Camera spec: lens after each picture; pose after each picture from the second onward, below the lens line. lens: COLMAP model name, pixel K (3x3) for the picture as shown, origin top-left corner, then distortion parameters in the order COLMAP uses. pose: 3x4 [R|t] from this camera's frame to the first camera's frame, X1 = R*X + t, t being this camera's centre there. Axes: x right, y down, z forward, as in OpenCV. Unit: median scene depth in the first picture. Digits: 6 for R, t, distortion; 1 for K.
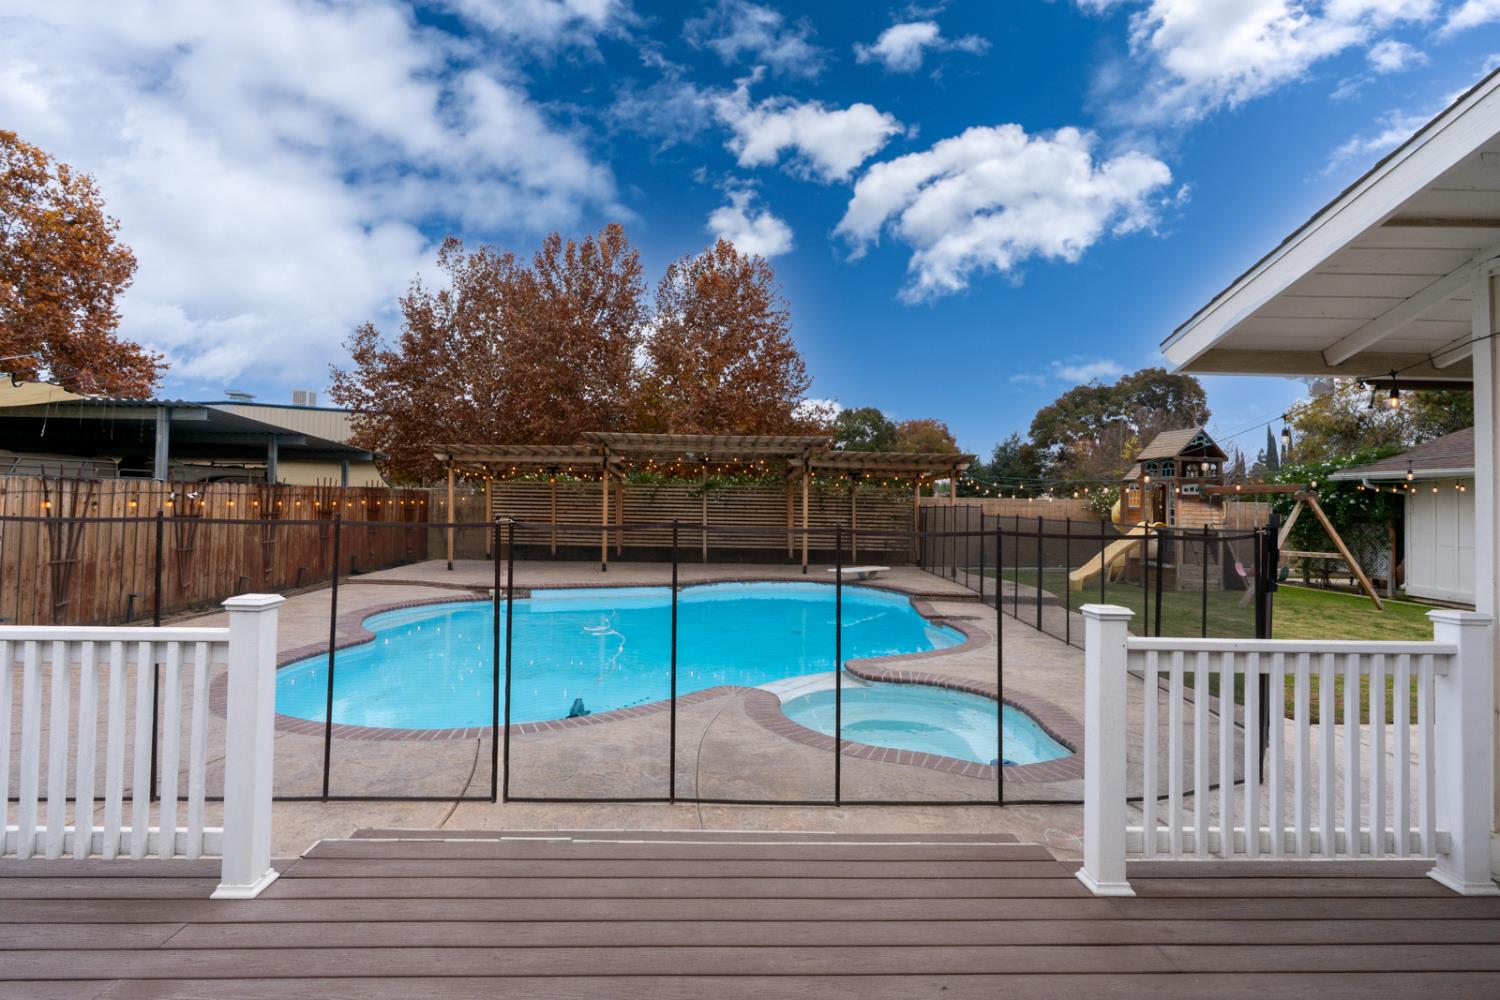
lens RADIAL K [[702.5, 0, 771.3], [0, 702.5, 494.7], [0, 0, 1]] dist [0.010544, 0.000029]
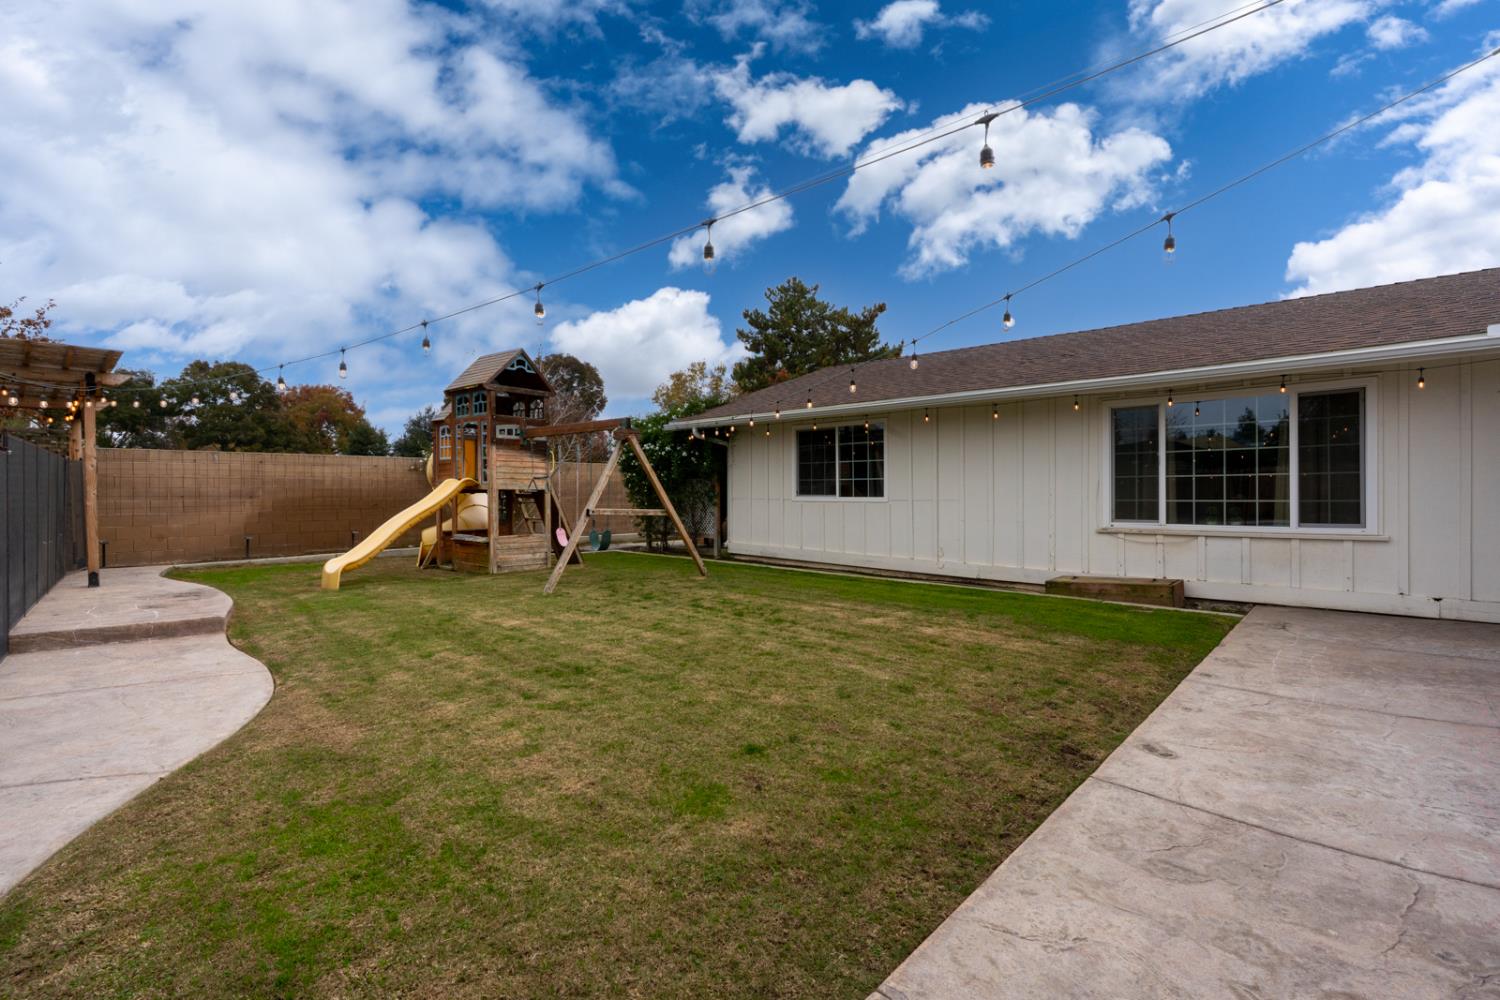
lens RADIAL K [[700.0, 0, 770.4], [0, 700.0, 489.7], [0, 0, 1]] dist [-0.004981, 0.000515]
pose [[0.709168, -0.016325, 0.704850, 0.278476], [-0.000795, 0.999713, 0.023954, 0.034683], [-0.705039, -0.017547, 0.708952, 0.300002]]
